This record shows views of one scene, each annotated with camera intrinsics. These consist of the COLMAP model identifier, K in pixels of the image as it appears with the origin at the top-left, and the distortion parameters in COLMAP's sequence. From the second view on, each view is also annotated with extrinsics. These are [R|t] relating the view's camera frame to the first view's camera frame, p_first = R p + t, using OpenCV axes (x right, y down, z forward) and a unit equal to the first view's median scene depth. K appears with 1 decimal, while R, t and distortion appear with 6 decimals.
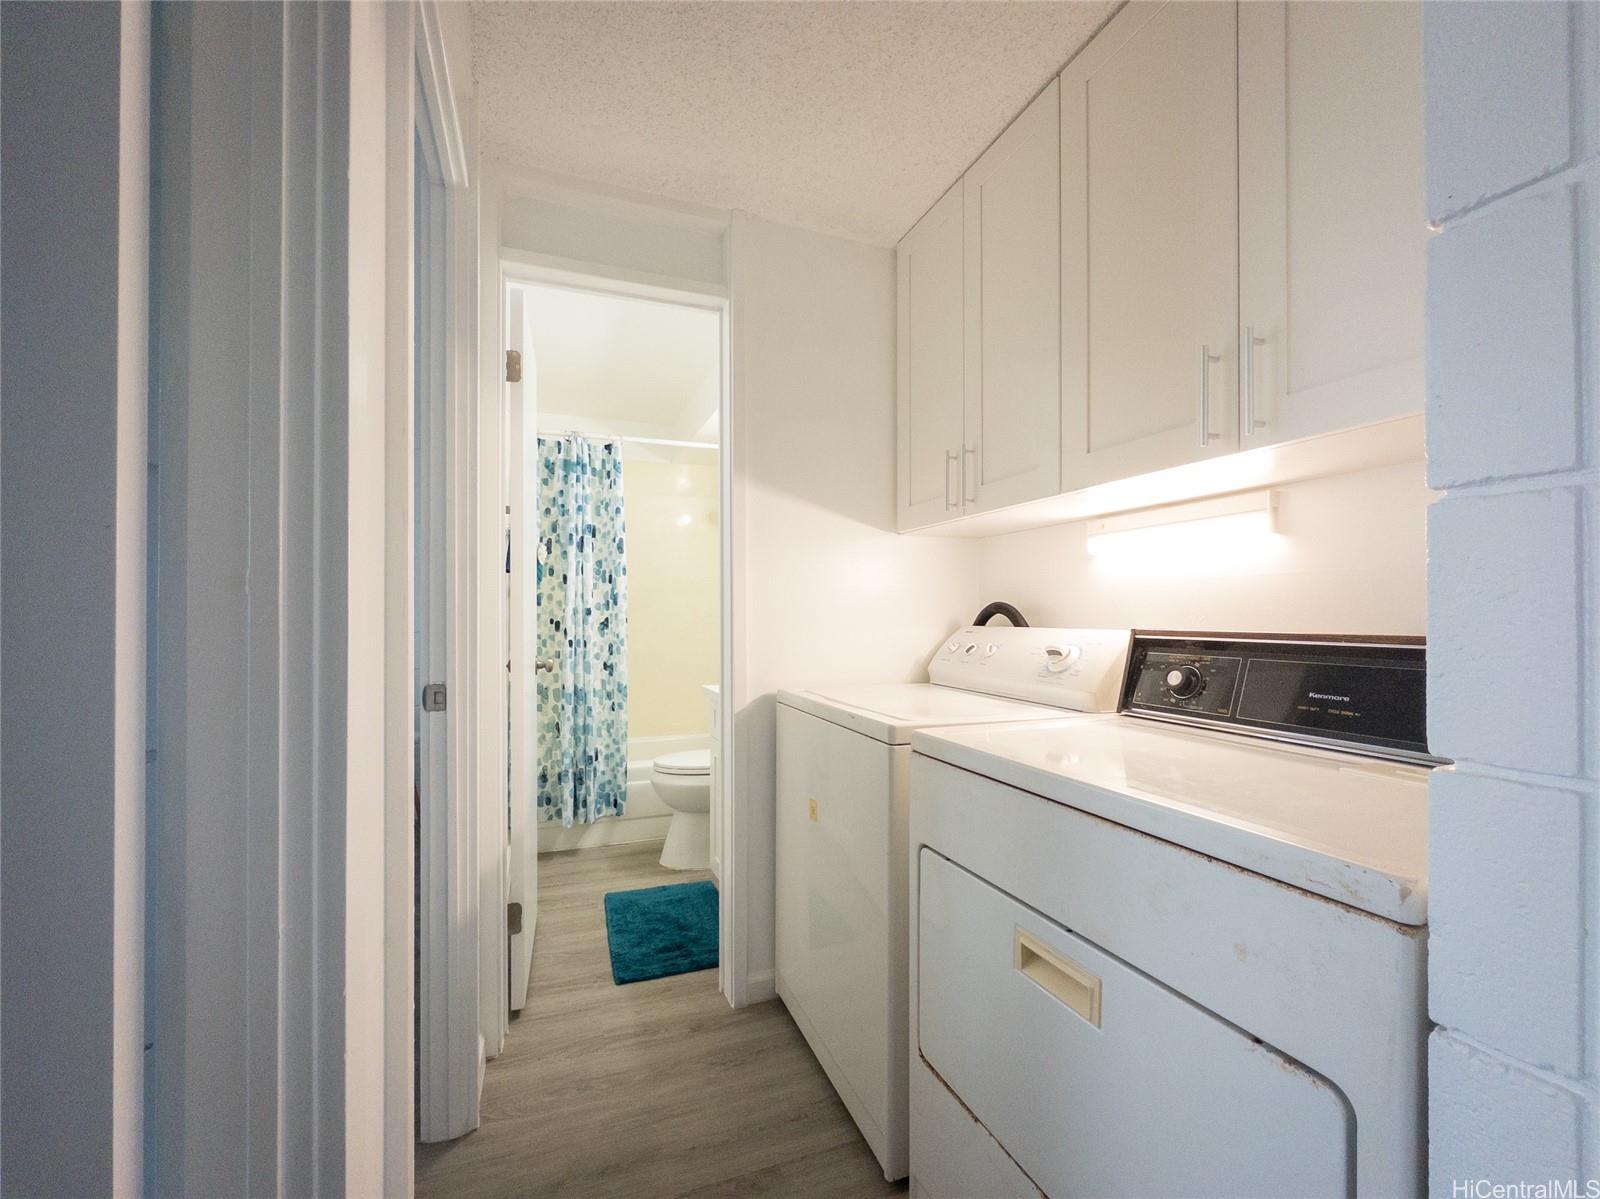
lens RADIAL K [[645.9, 0, 791.5], [0, 645.9, 609.0], [0, 0, 1]] dist [-0.001723, -0.001435]
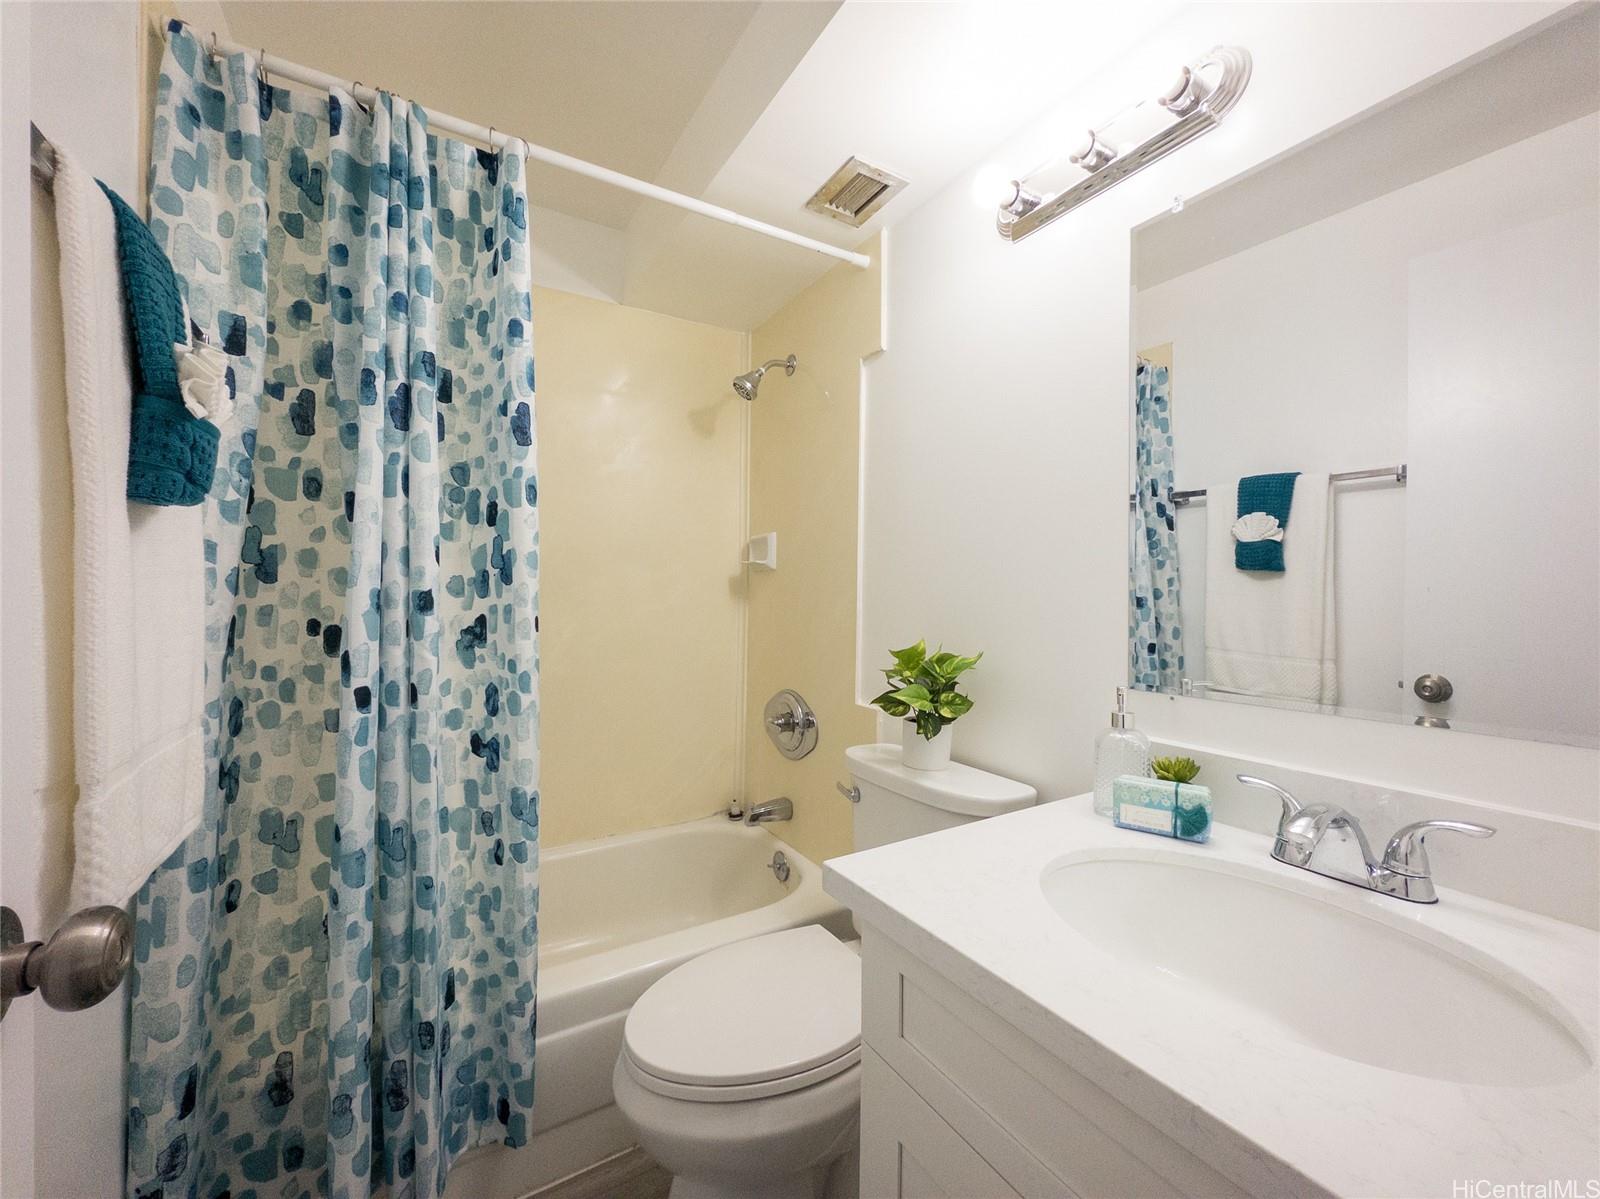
lens RADIAL K [[645.9, 0, 806.9], [0, 645.9, 592.4], [0, 0, 1]] dist [-0.001723, -0.001435]
pose [[0.982954, 0.008995, 0.183632, -0.171335], [-0.011112, 0.999883, 0.010504, -0.006631], [-0.183516, -0.012365, 0.982939, 0.605079]]
